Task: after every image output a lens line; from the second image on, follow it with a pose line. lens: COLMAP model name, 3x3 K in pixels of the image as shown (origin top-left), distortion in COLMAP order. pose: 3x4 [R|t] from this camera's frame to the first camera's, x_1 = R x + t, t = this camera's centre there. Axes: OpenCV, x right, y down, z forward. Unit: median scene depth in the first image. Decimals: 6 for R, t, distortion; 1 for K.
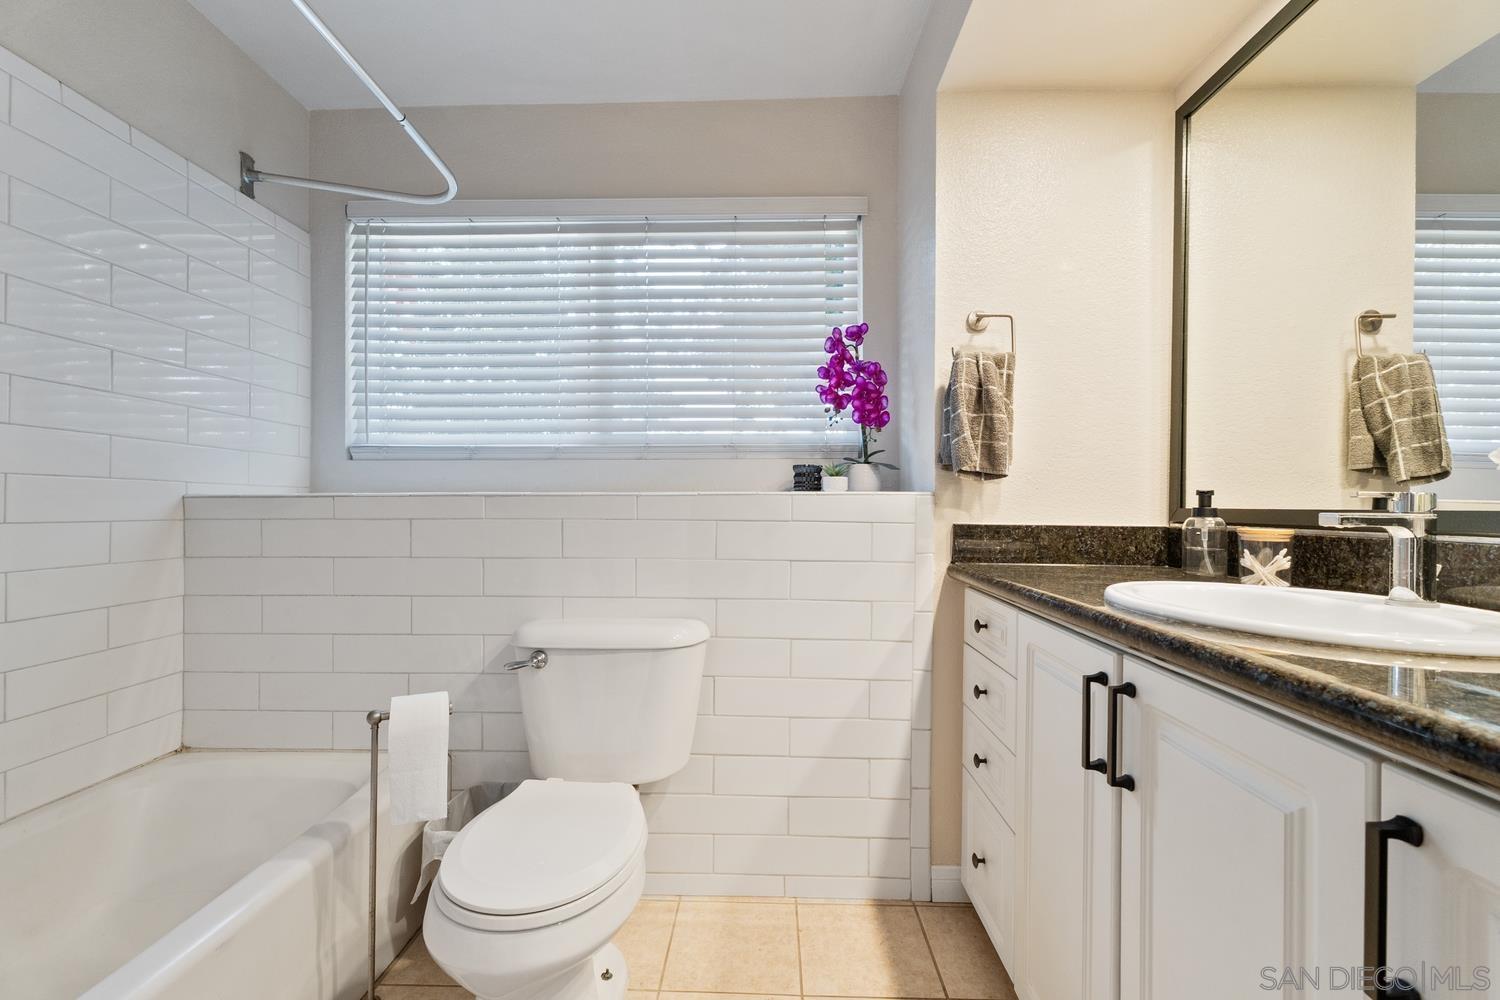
lens RADIAL K [[623.3, 0, 750.9], [0, 623.3, 506.7], [0, 0, 1]] dist [0.002566, 0.000730]
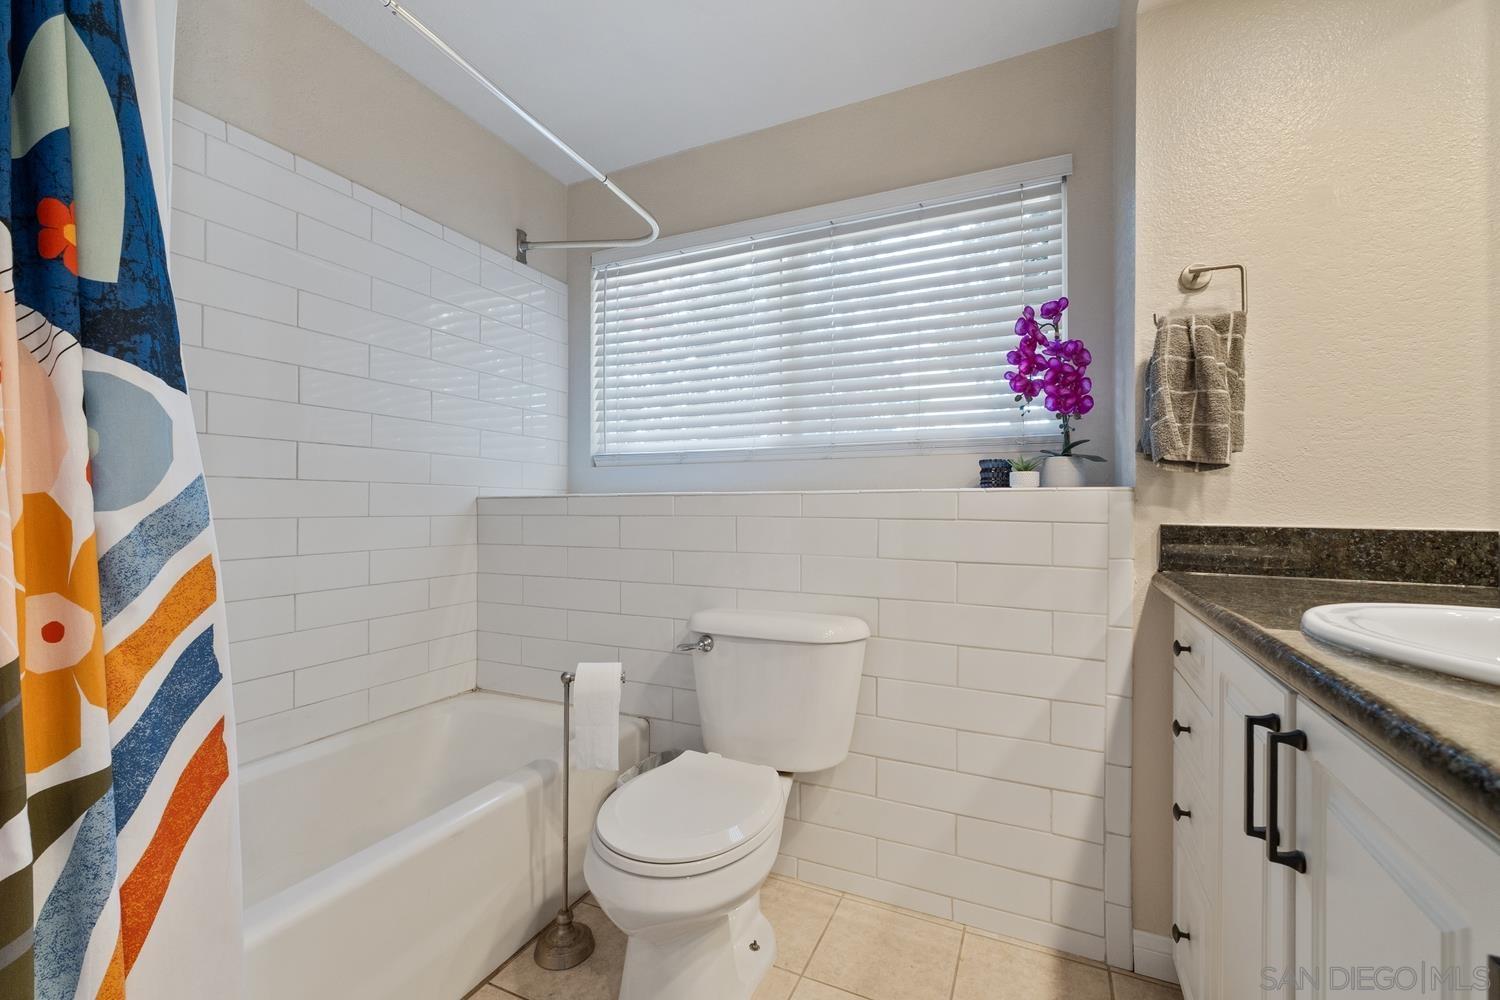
lens RADIAL K [[625.1, 0, 749.4], [0, 625.1, 502.5], [0, 0, 1]] dist [0.004237, 0.000404]
pose [[0.919076, -0.003411, -0.394066, 0.150936], [0.000850, 0.999977, -0.006675, 0.003135], [0.394080, 0.005800, 0.919058, 0.011499]]
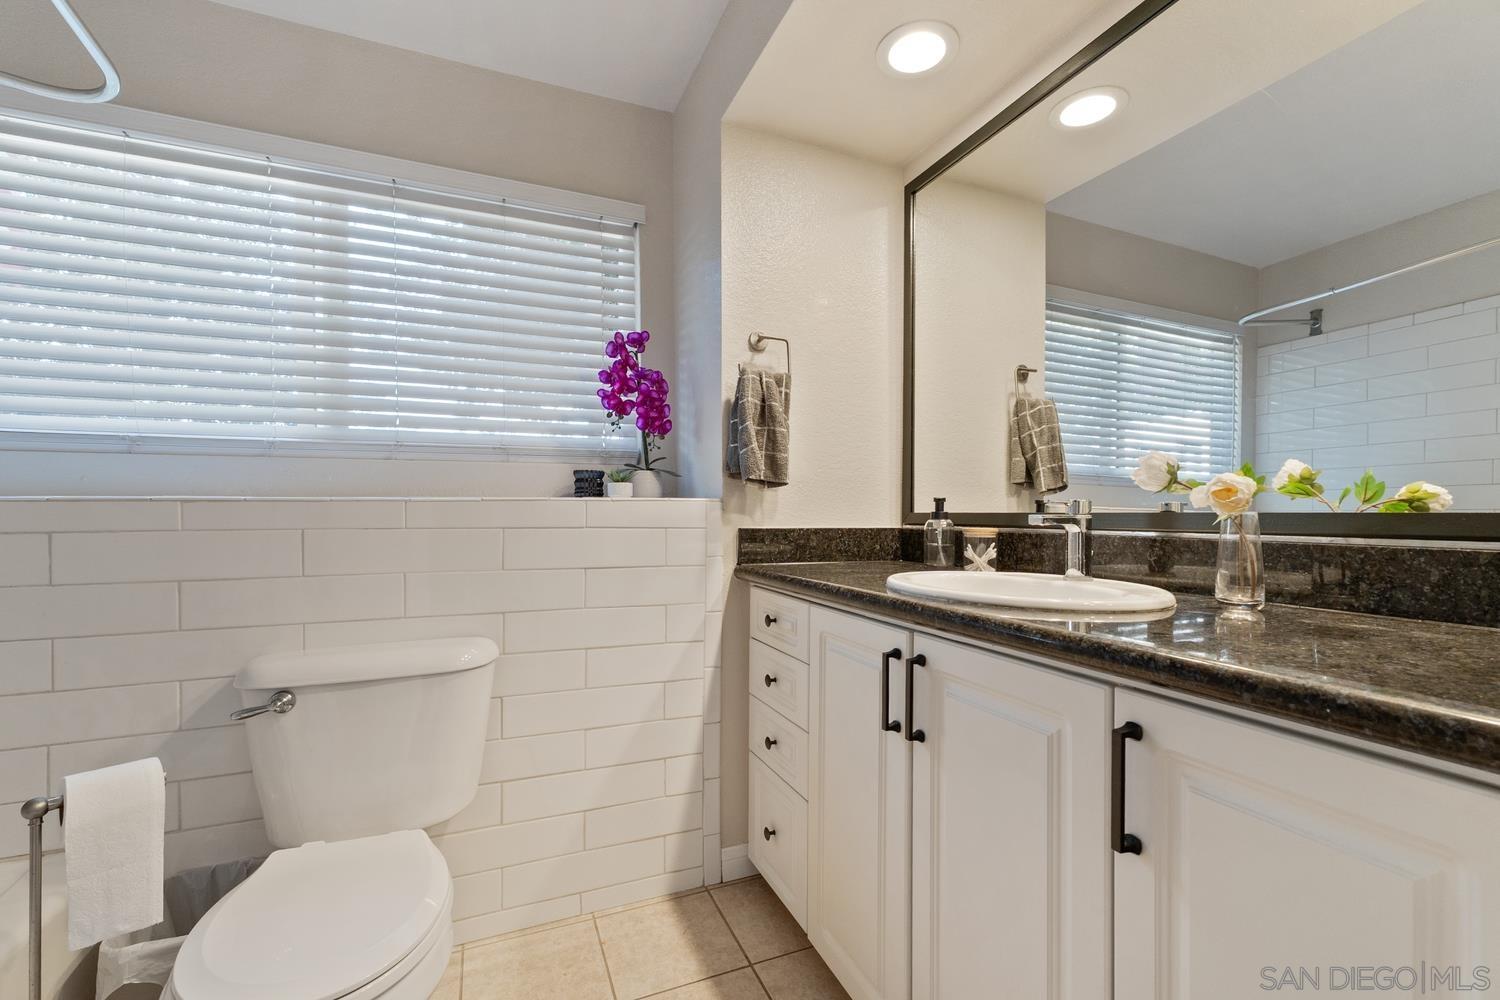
lens RADIAL K [[626.0, 0, 742.1], [0, 626.0, 516.9], [0, 0, 1]] dist [0.000203, 0.000251]
pose [[0.914848, -0.007260, 0.403733, -0.107582], [0.005078, 0.999966, 0.006473, 0.001255], [-0.403767, -0.003871, 0.914854, 0.010232]]
